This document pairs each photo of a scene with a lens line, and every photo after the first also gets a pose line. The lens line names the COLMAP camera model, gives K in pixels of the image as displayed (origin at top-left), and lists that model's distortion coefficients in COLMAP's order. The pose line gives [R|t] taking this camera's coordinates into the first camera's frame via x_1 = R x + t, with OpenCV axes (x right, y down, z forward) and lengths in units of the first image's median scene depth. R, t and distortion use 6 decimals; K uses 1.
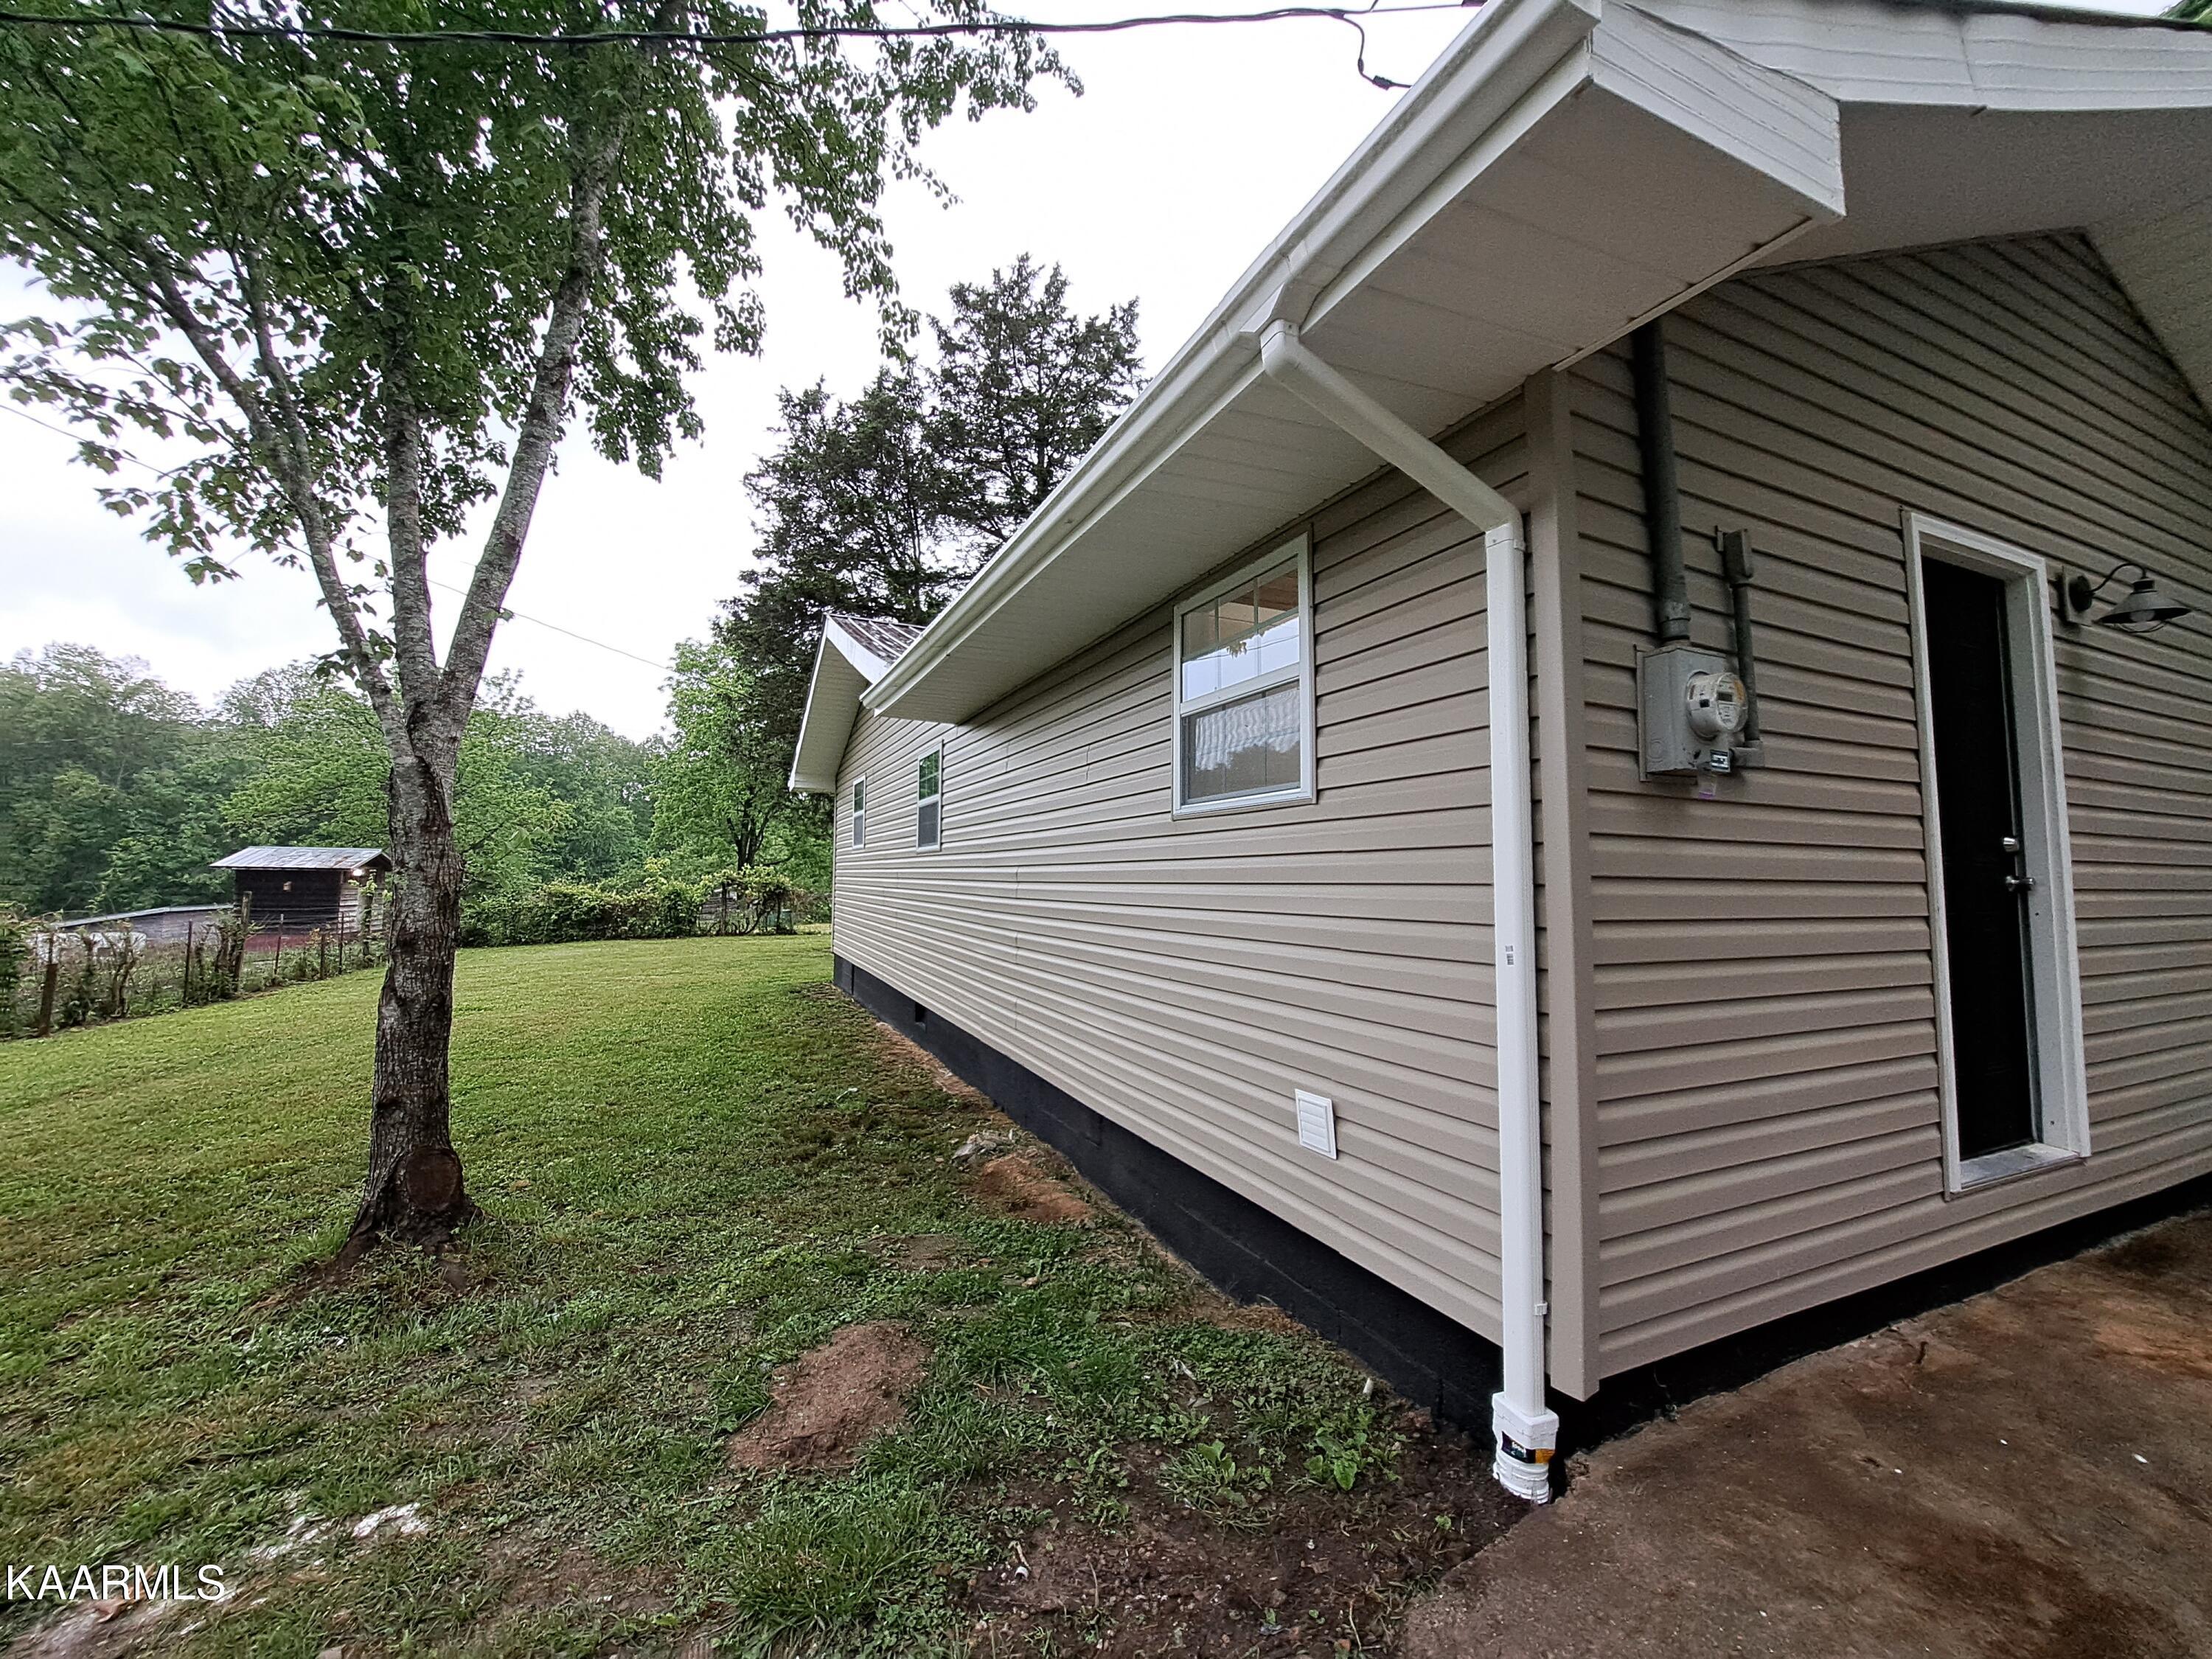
lens RADIAL K [[881.3, 0, 1106.0], [0, 881.3, 829.5], [0, 0, 1]] dist [-0.015914, 0.000611]
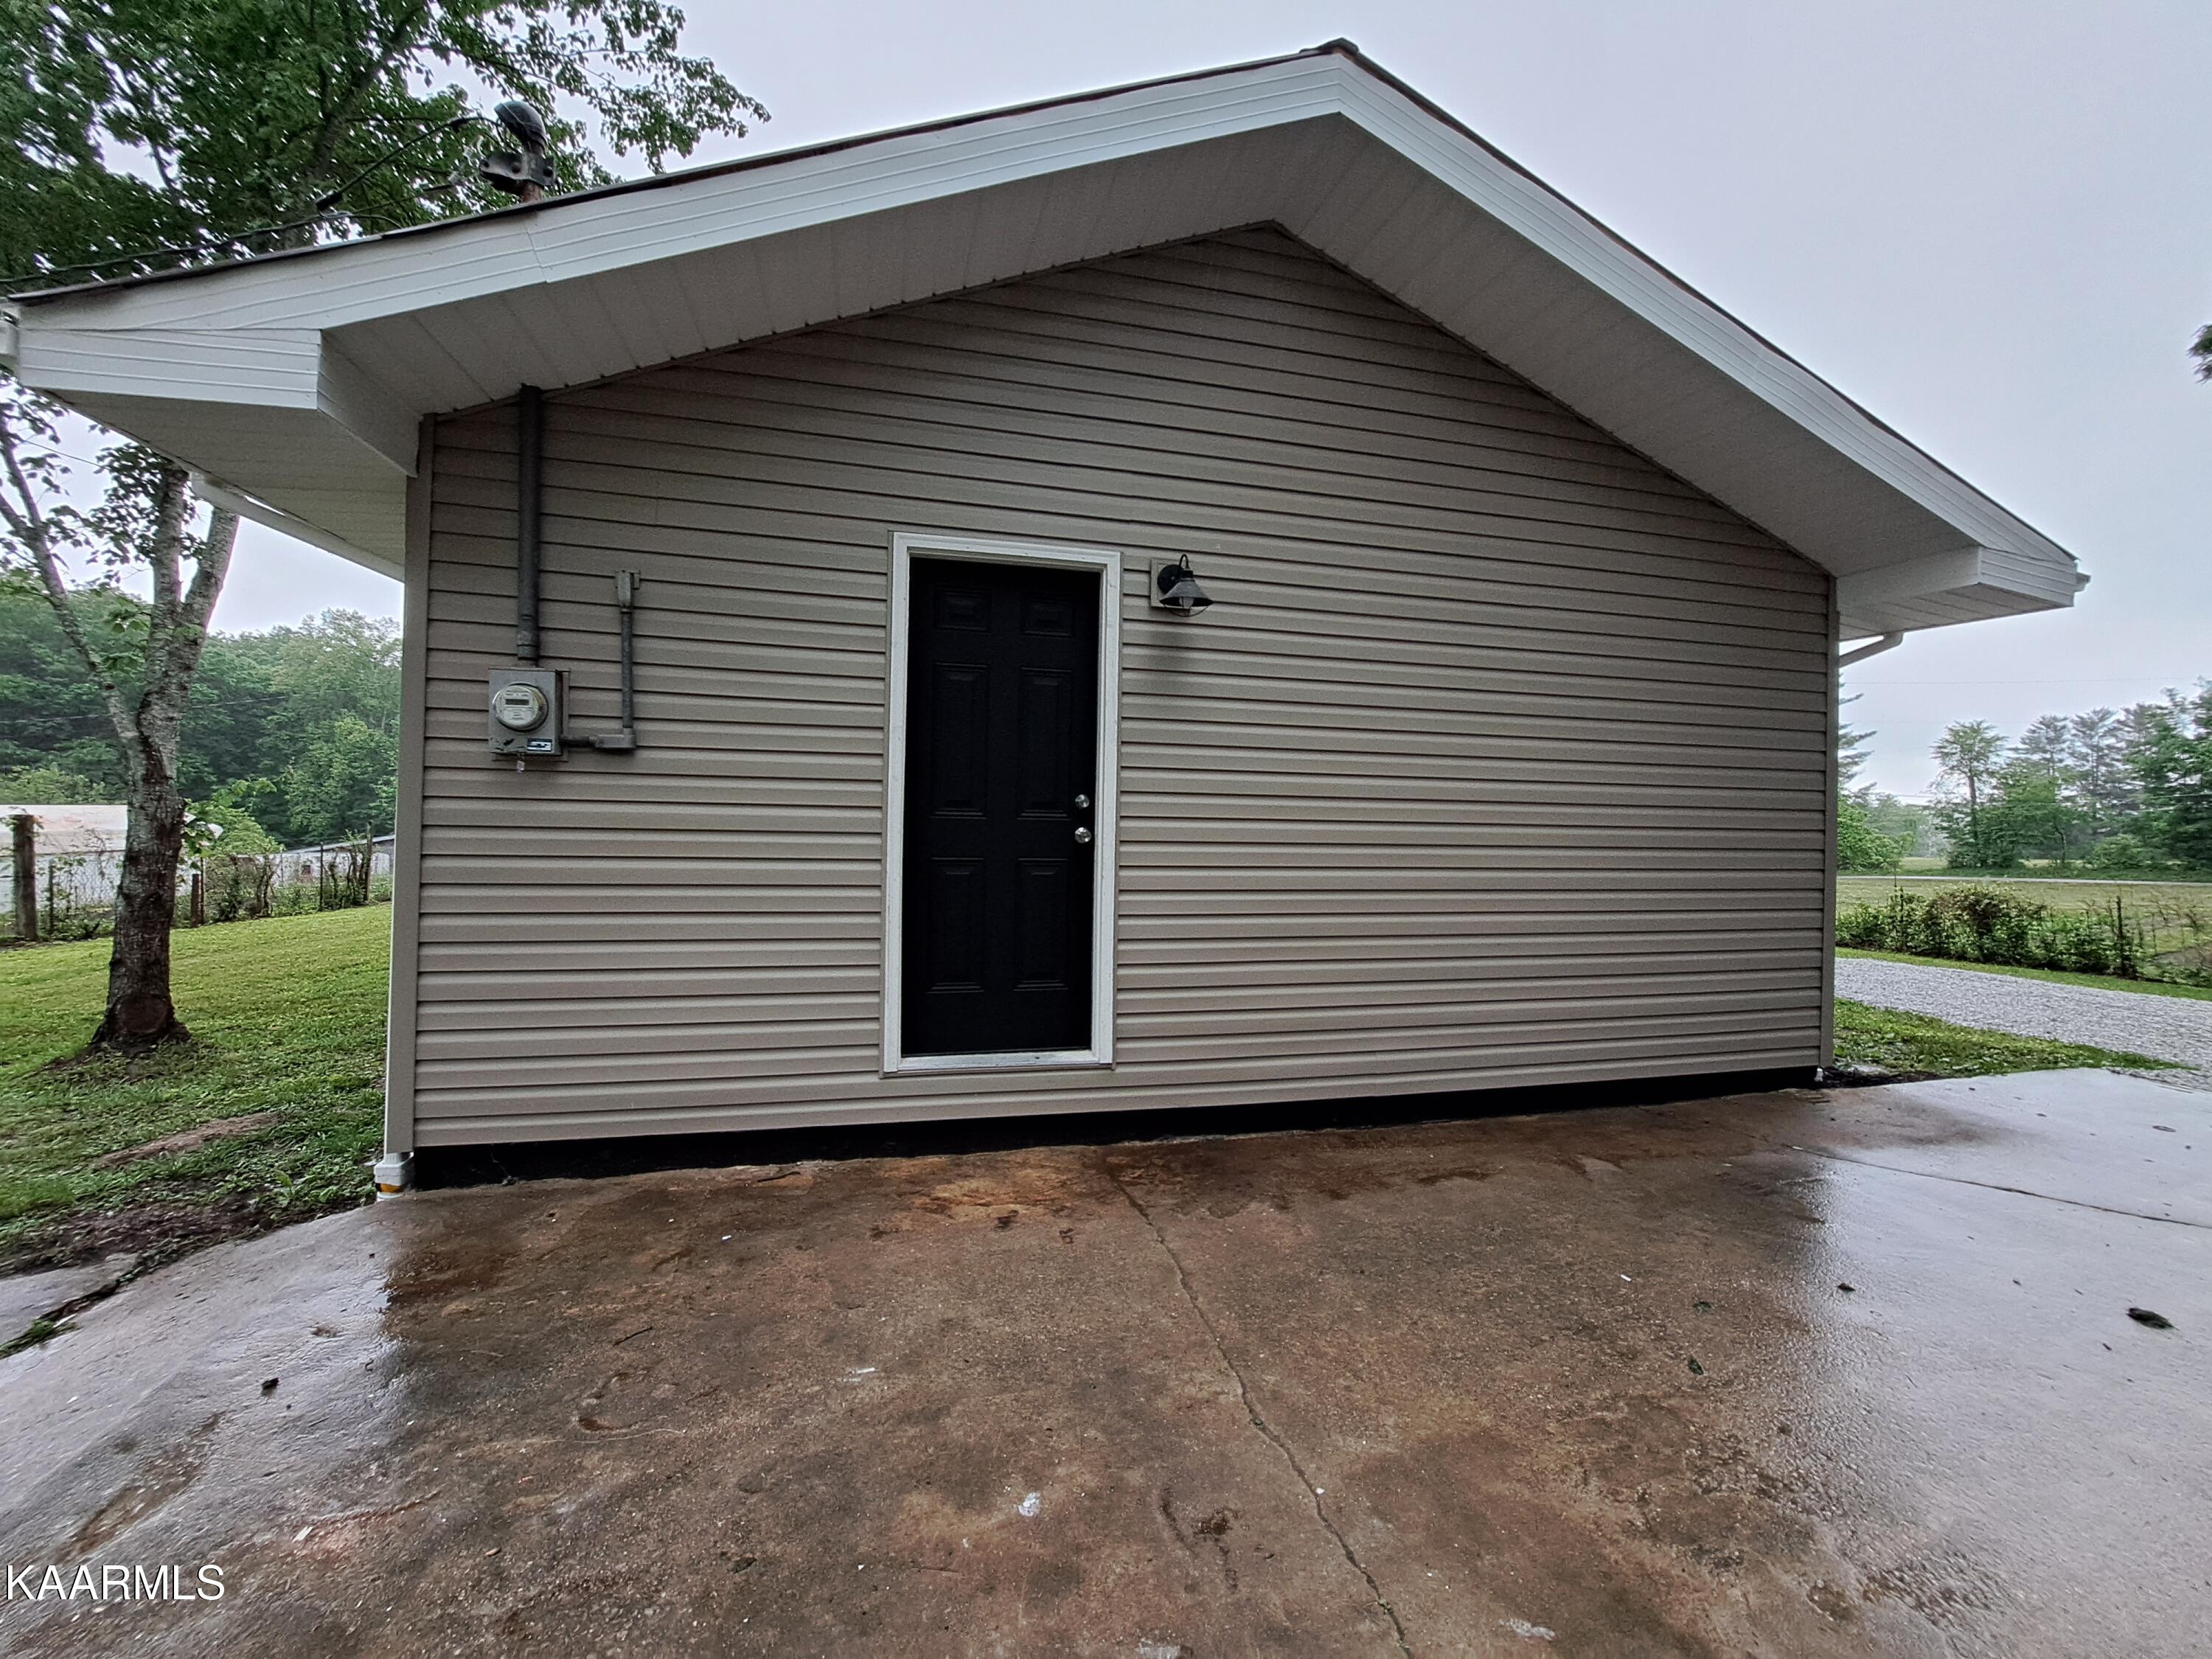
lens RADIAL K [[881.3, 0, 1106.0], [0, 881.3, 829.5], [0, 0, 1]] dist [-0.015914, 0.000611]
pose [[0.983323, 0.013747, -0.181347, 1.238877], [-0.000661, 0.997402, 0.072027, -0.028999], [0.181866, -0.070706, 0.980778, -0.160631]]
